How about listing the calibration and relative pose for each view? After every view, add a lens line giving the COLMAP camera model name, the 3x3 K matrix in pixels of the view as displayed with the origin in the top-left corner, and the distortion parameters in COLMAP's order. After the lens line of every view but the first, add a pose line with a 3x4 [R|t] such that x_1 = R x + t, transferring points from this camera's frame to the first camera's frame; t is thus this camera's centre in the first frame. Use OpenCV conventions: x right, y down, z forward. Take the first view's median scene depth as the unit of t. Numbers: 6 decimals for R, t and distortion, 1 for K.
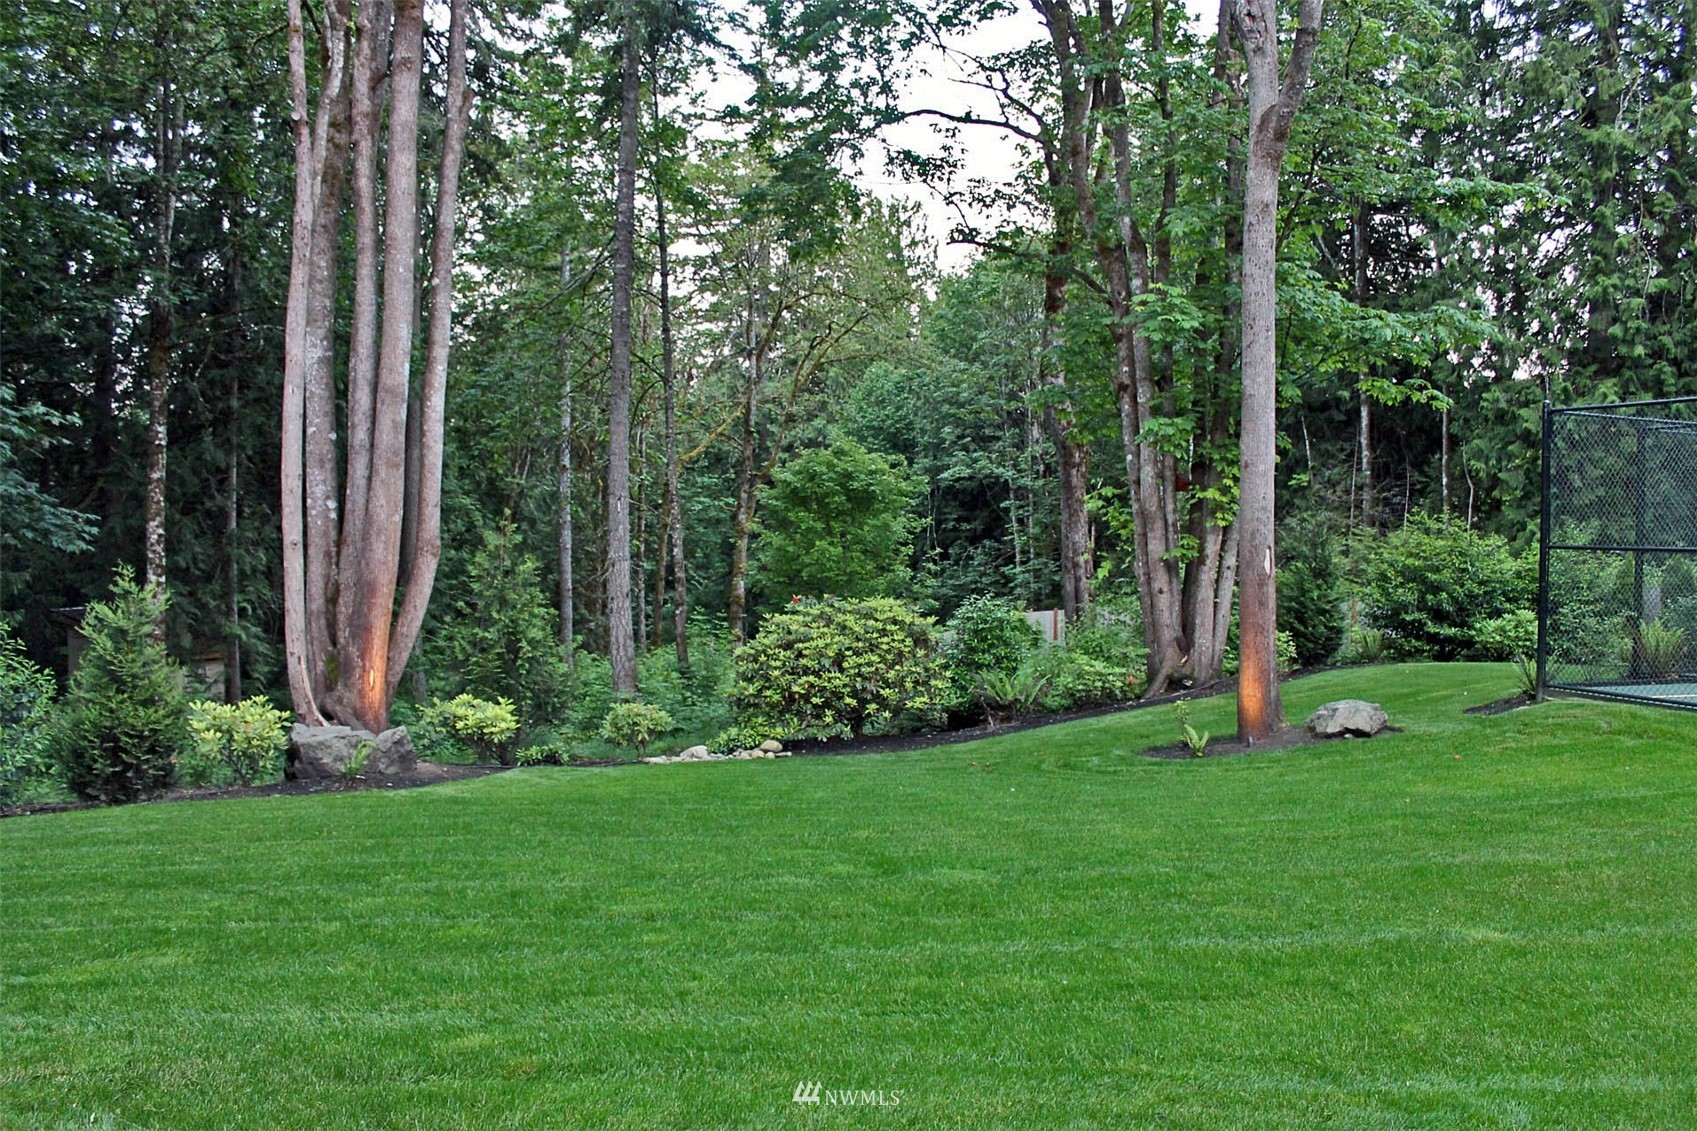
lens RADIAL K [[1420.1, 0, 836.9], [0, 1420.1, 573.0], [0, 0, 1]] dist [-0.156344, 0.125809]
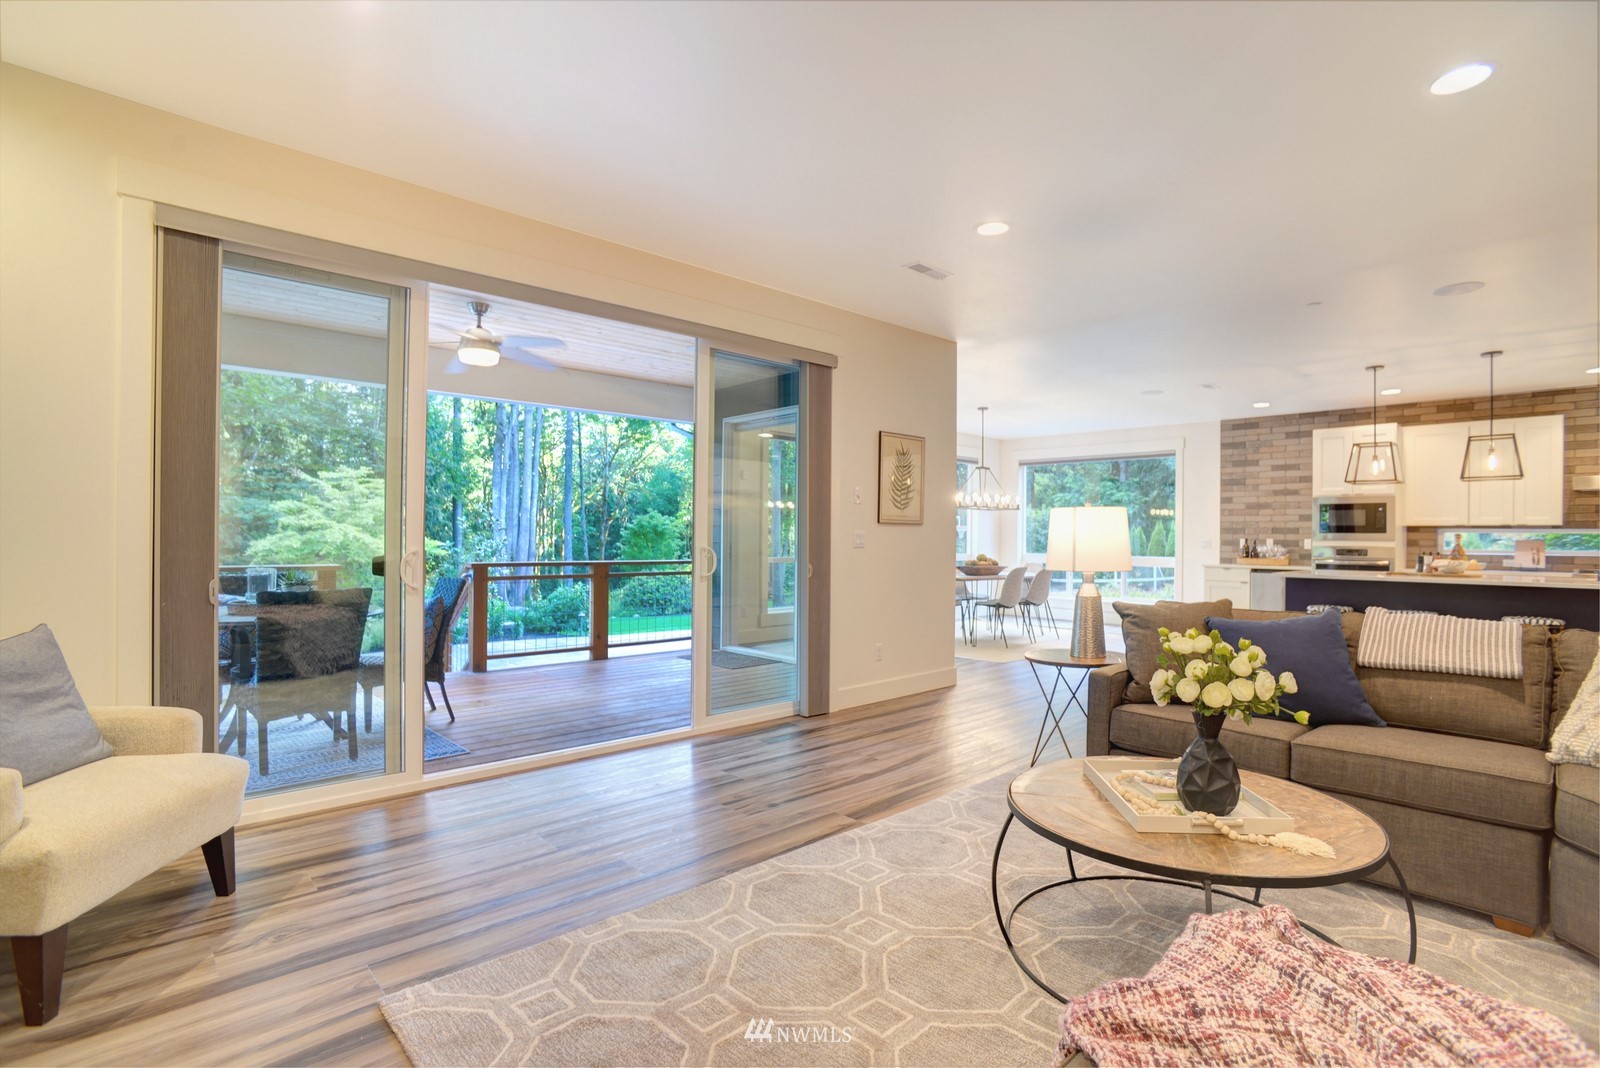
lens RADIAL K [[768.7, 0, 800.0], [0, 768.7, 534.0], [0, 0, 1]] dist [-0.073585, 0.032313]
pose [[0.976768, -0.001434, 0.214294, -0.055207], [0.010088, 0.999177, -0.039295, 0.009675], [-0.214062, 0.040544, 0.975978, -0.728989]]
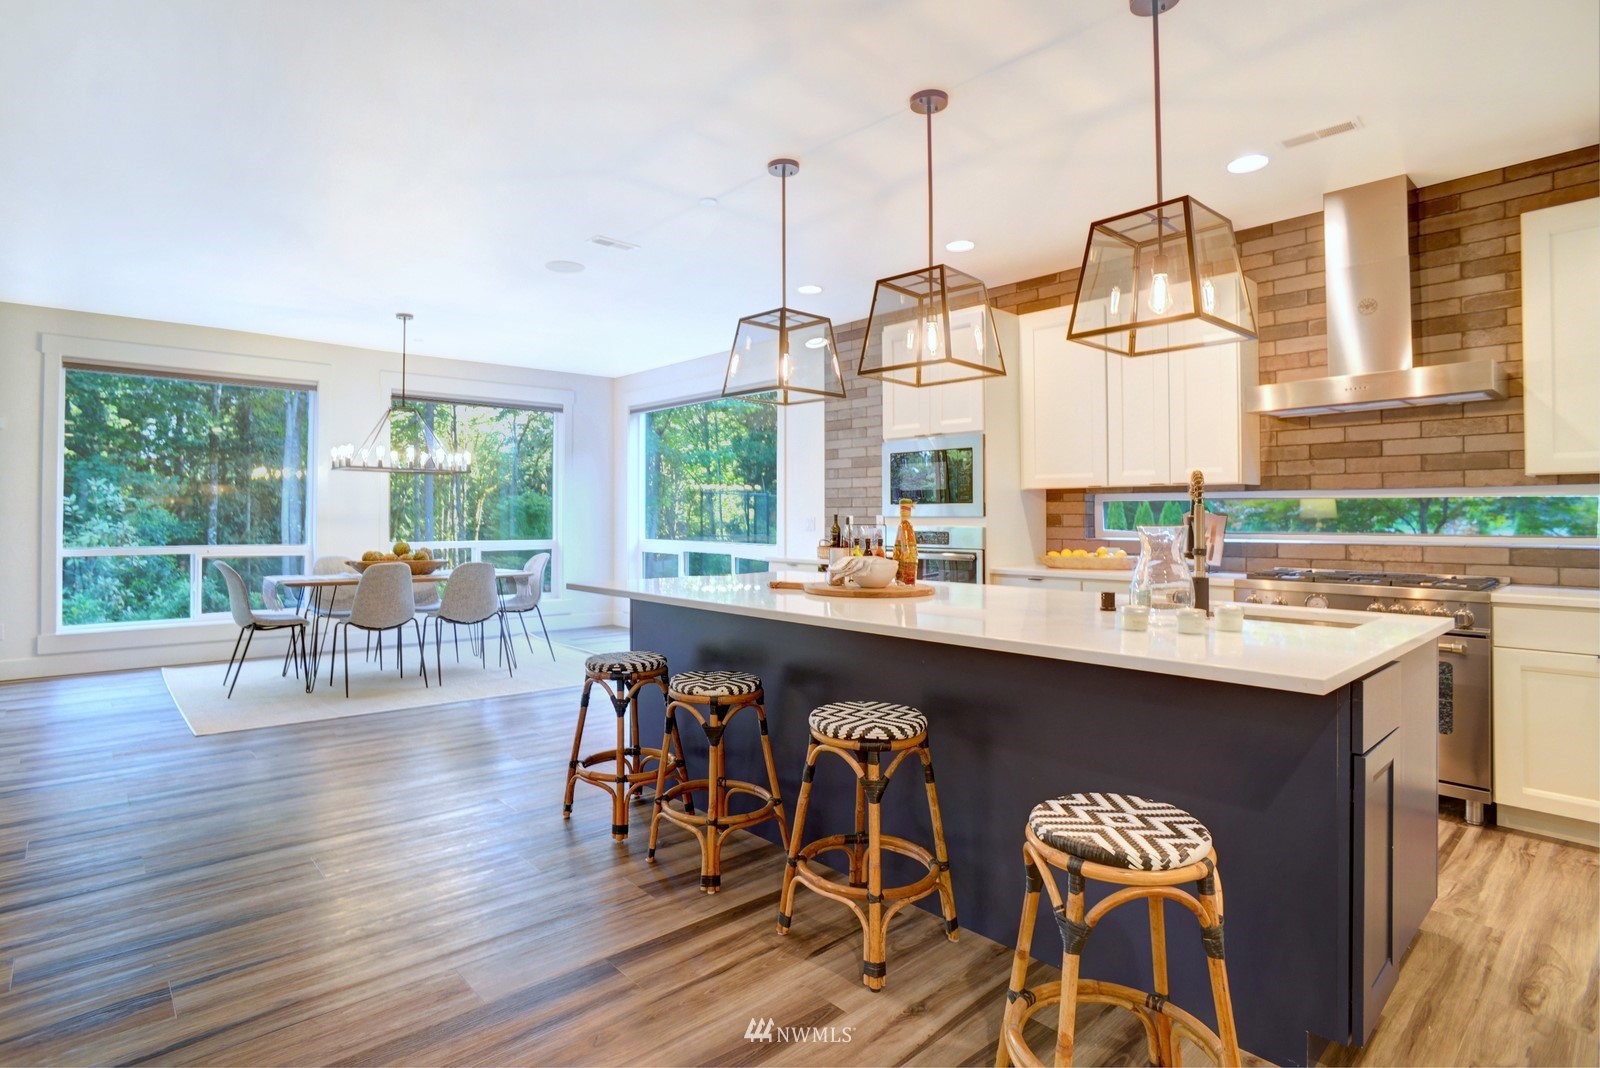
lens RADIAL K [[819.2, 0, 756.4], [0, 819.2, 496.8], [0, 0, 1]] dist [-0.081743, 0.041962]
pose [[0.984847, -0.005157, 0.173349, 0.227232], [0.016216, 0.997917, -0.062442, 0.009008], [-0.172666, 0.064307, 0.982879, -0.635523]]
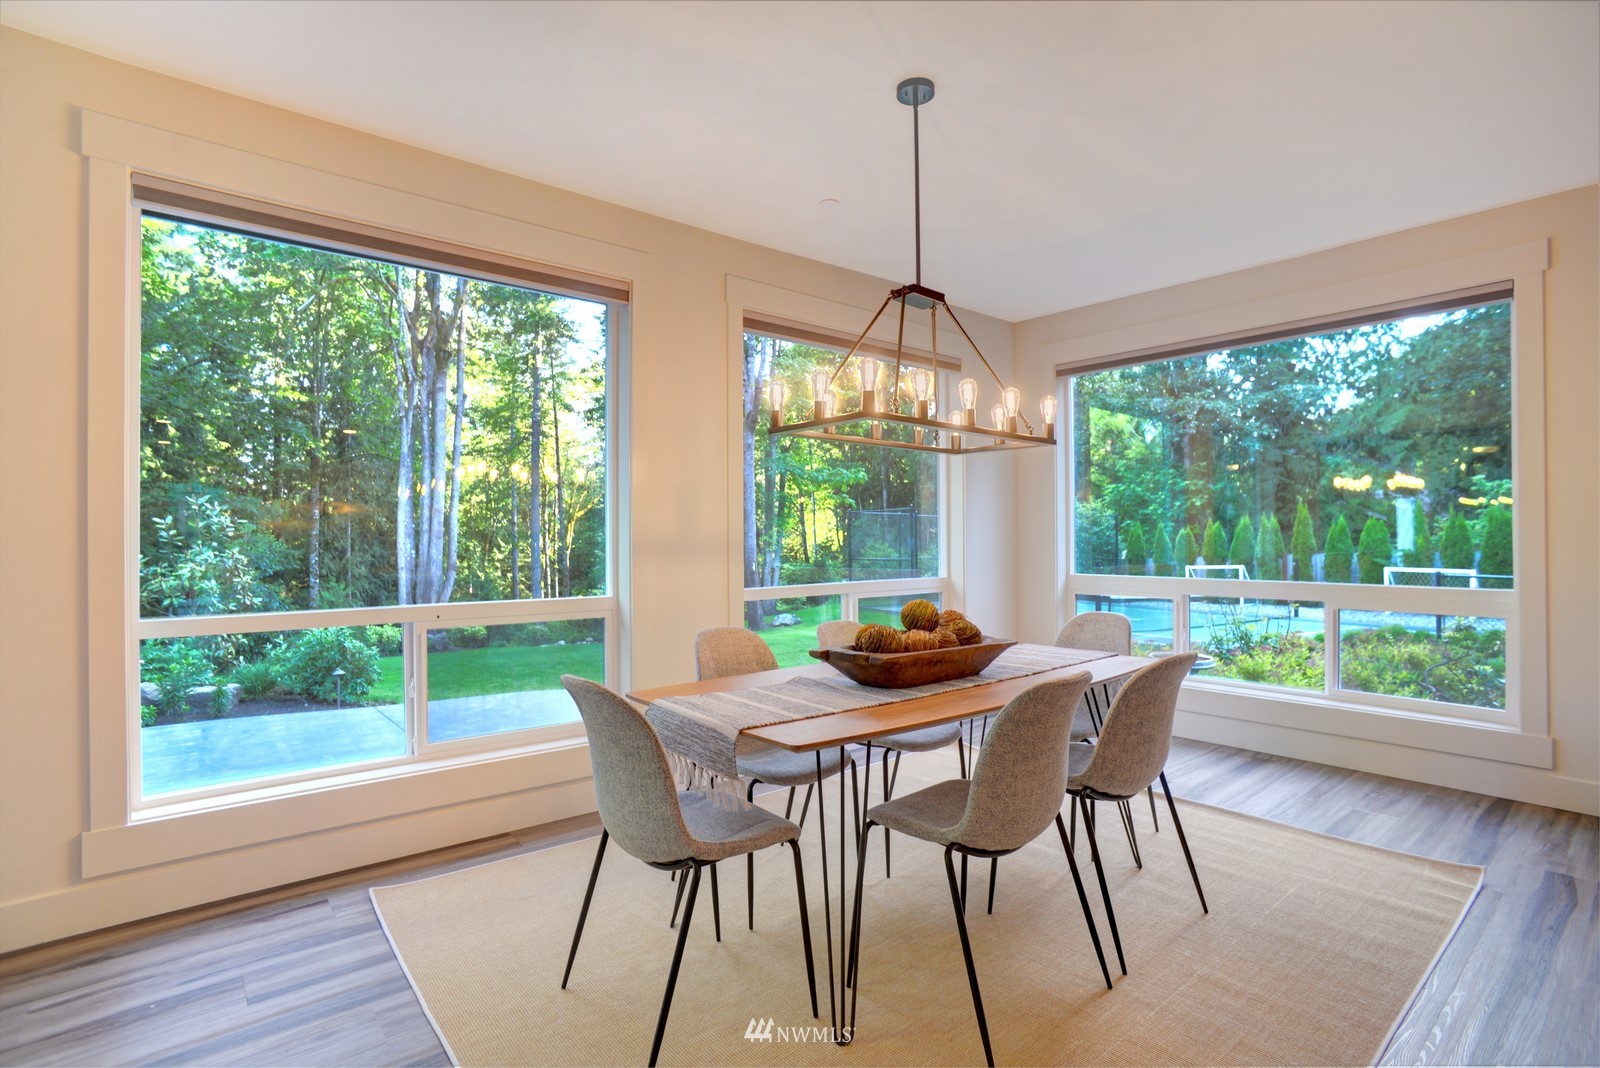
lens RADIAL K [[768.7, 0, 800.0], [0, 768.7, 534.0], [0, 0, 1]] dist [-0.073585, 0.032313]
pose [[0.986749, -0.013948, 0.161654, 0.107002], [0.021319, 0.998806, -0.043951, -0.000967], [-0.160848, 0.046815, 0.985868, -0.431855]]
